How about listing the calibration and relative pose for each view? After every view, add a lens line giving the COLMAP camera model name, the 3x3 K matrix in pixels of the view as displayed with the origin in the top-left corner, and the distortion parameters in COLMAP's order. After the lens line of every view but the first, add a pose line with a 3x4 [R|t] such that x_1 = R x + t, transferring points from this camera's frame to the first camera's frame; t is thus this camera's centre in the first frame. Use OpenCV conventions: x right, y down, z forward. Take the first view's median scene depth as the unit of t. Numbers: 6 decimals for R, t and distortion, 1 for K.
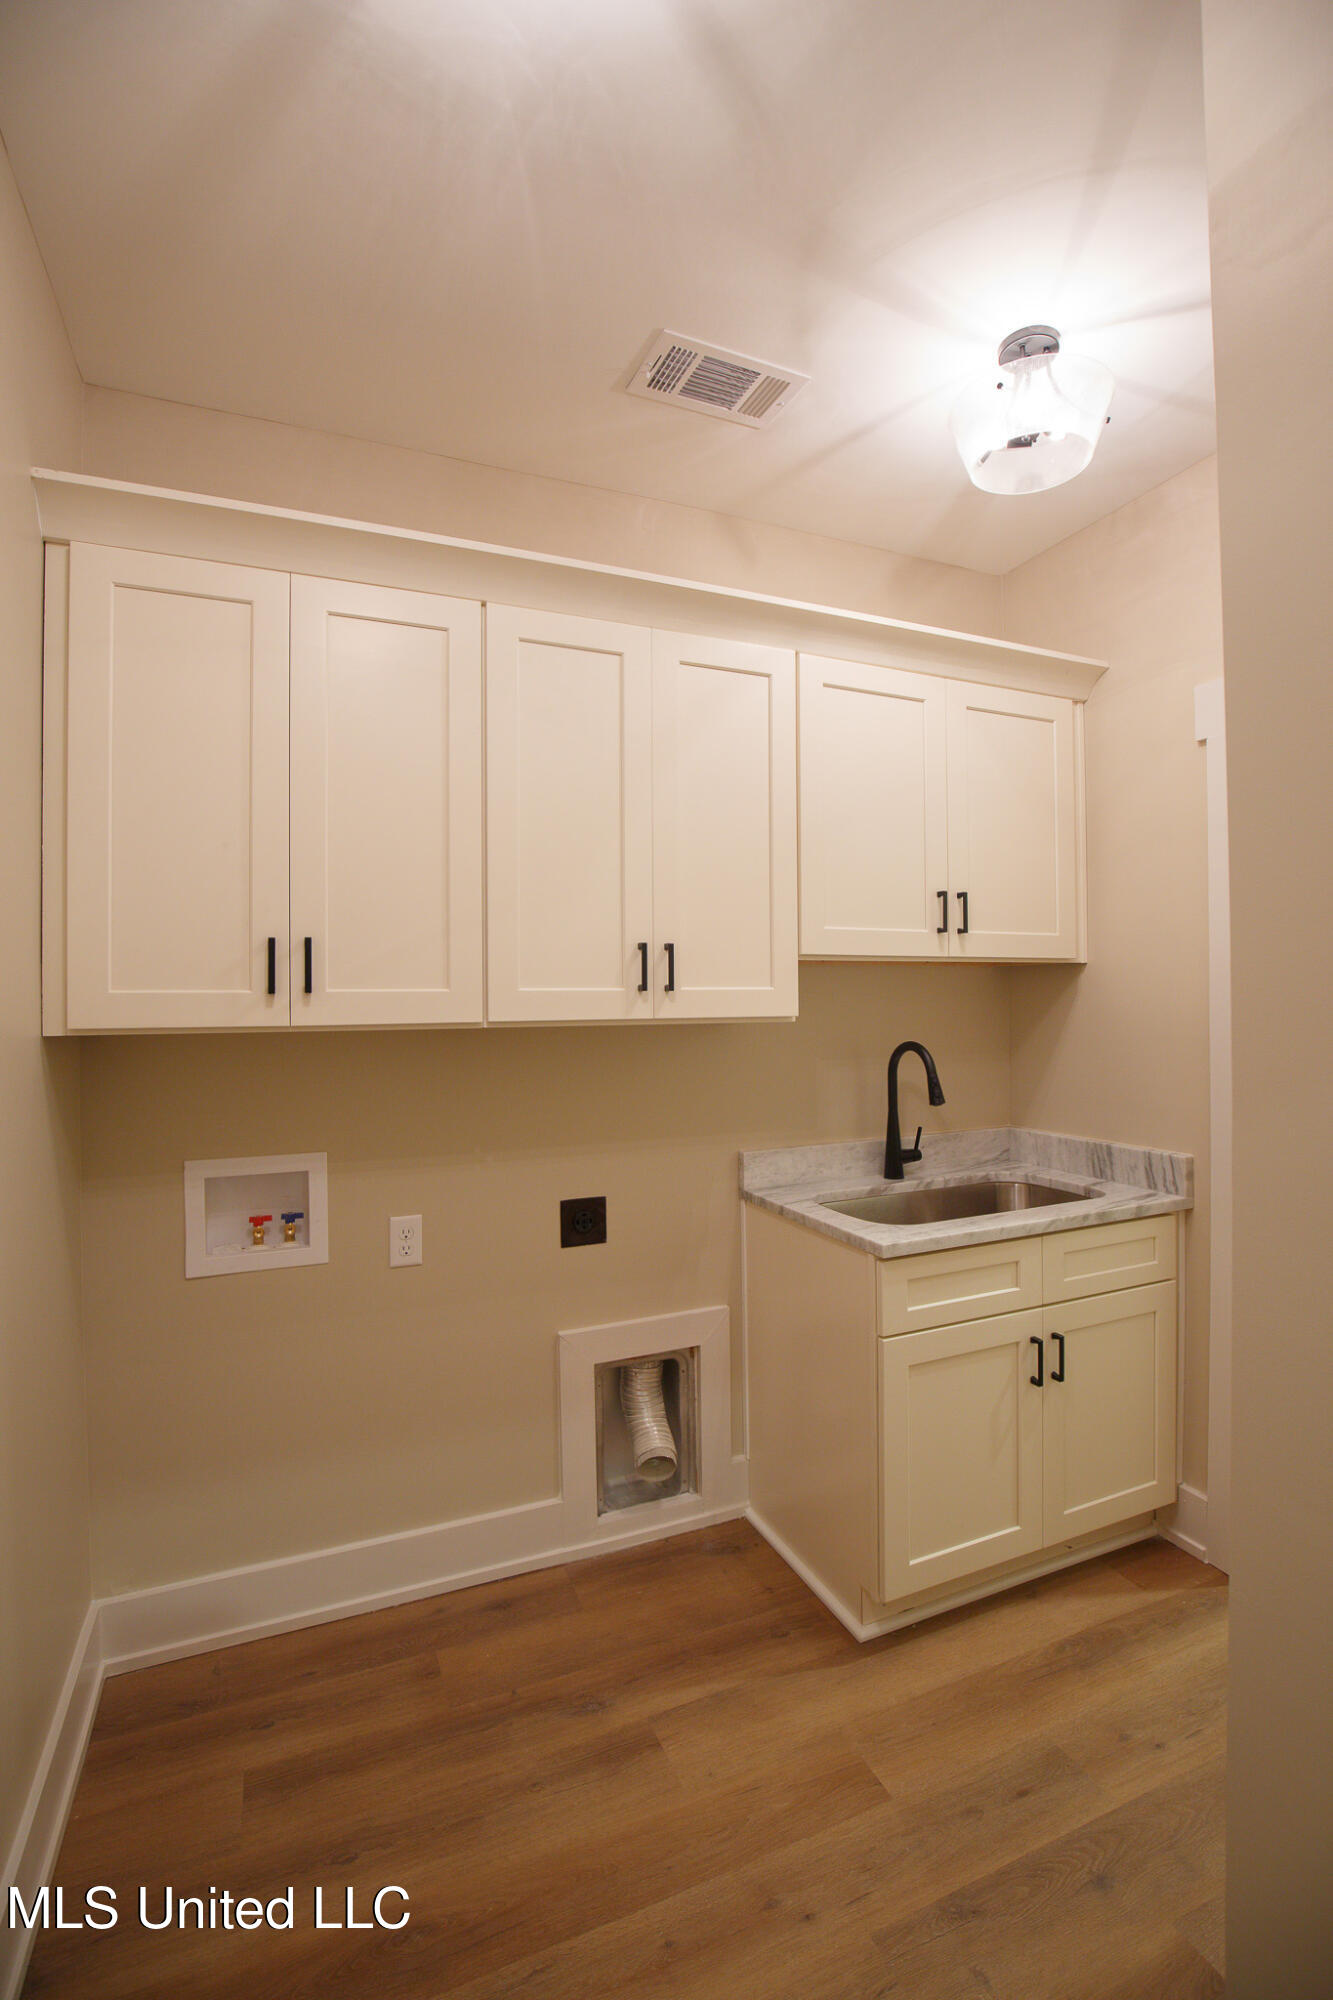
lens RADIAL K [[908.7, 0, 666.5], [0, 908.7, 1000.0], [0, 0, 1]] dist [-0.039749, 0.007369]
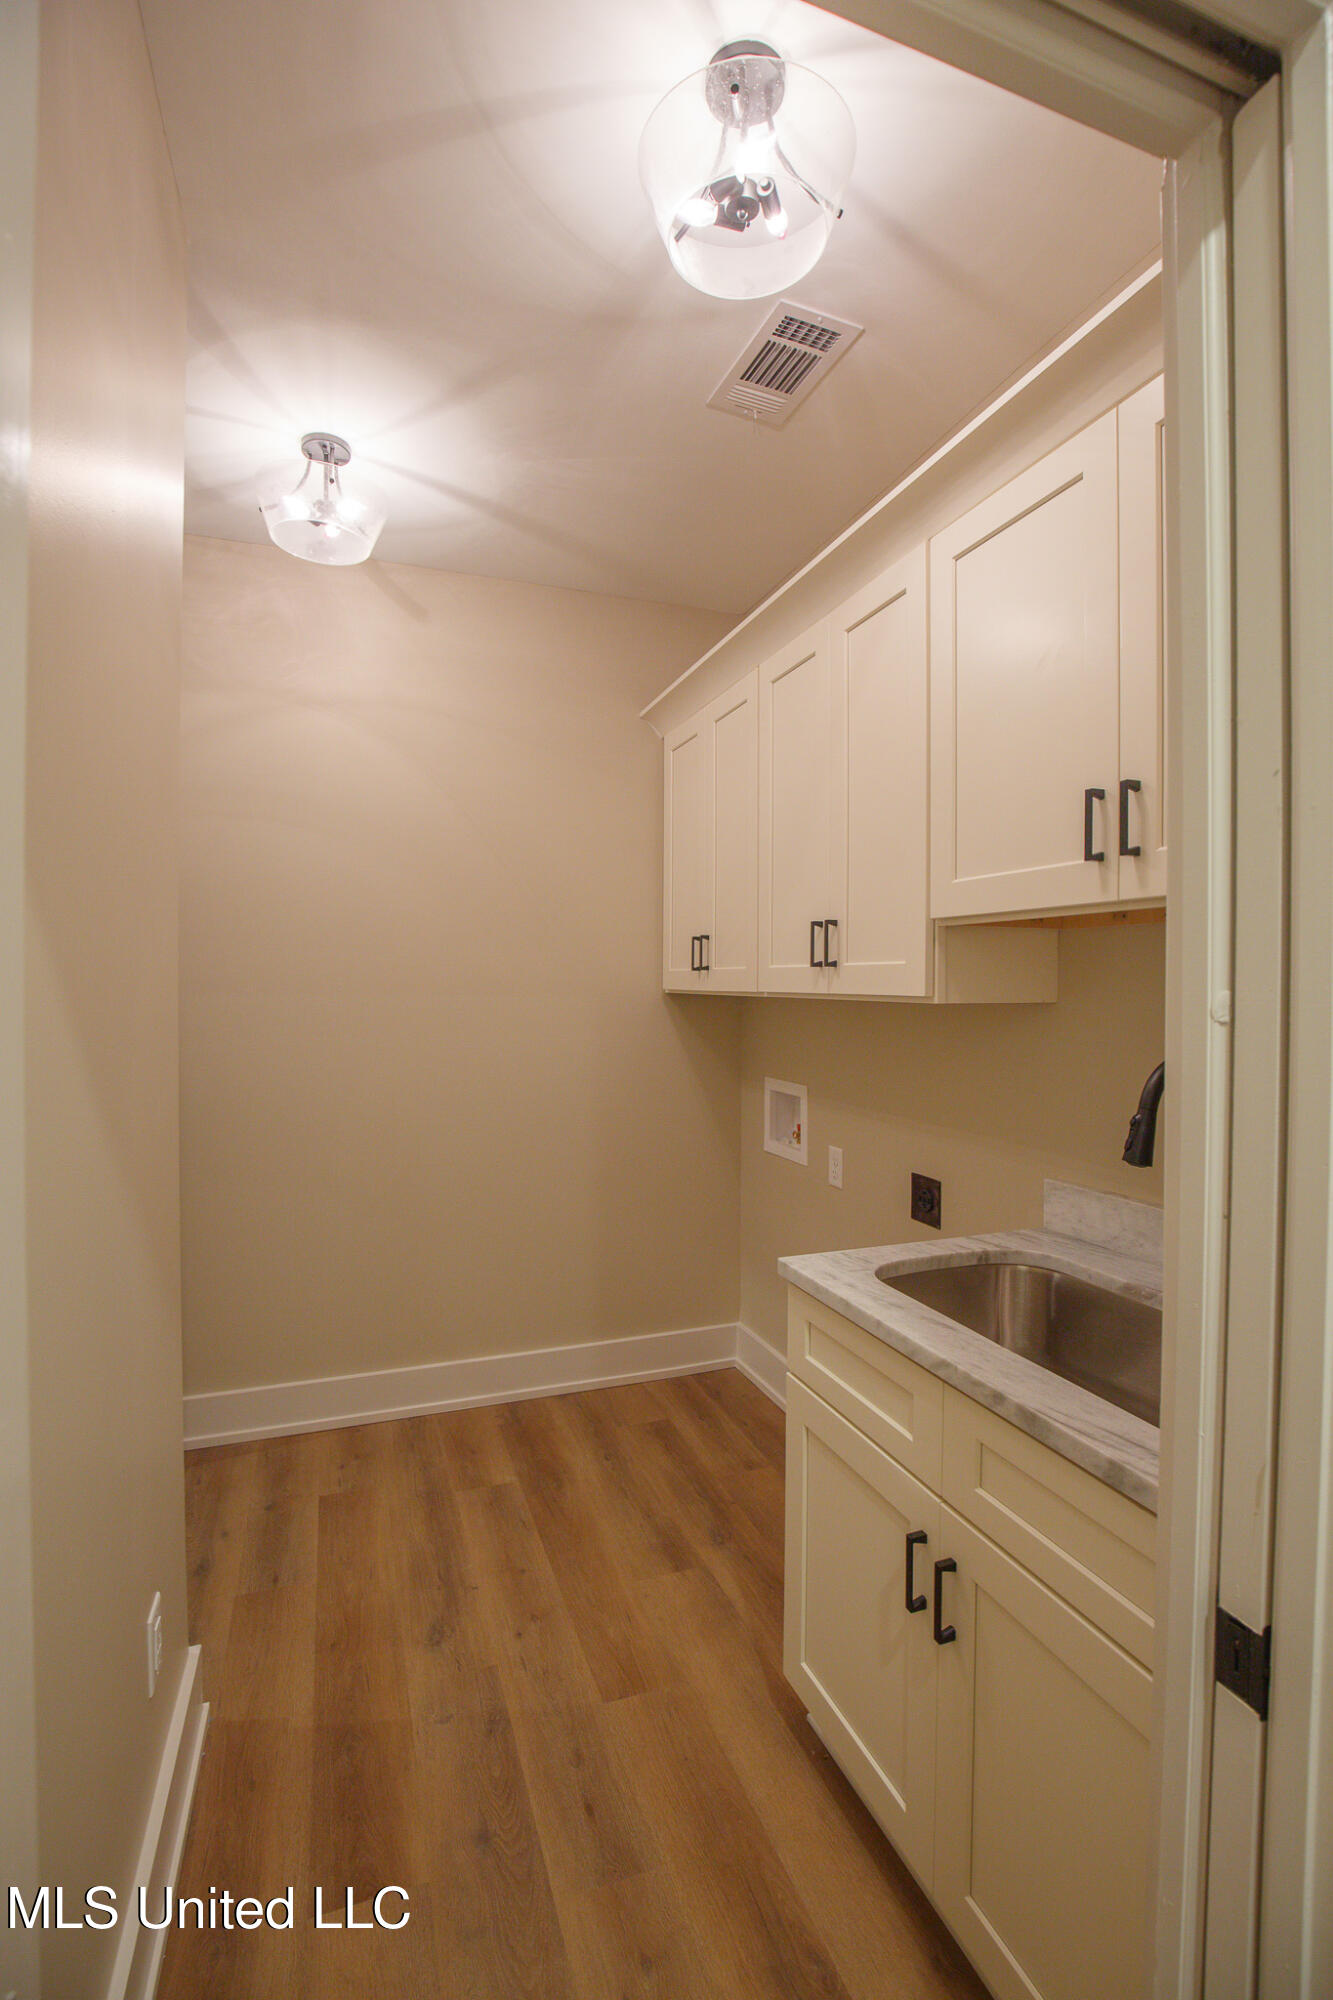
lens RADIAL K [[908.7, 0, 666.5], [0, 908.7, 1000.0], [0, 0, 1]] dist [-0.039749, 0.007369]
pose [[-0.052047, 0.027751, -0.998259, 1.225400], [-0.004485, 0.999597, 0.028022, -0.001457], [0.998635, 0.005936, -0.051902, 1.038750]]
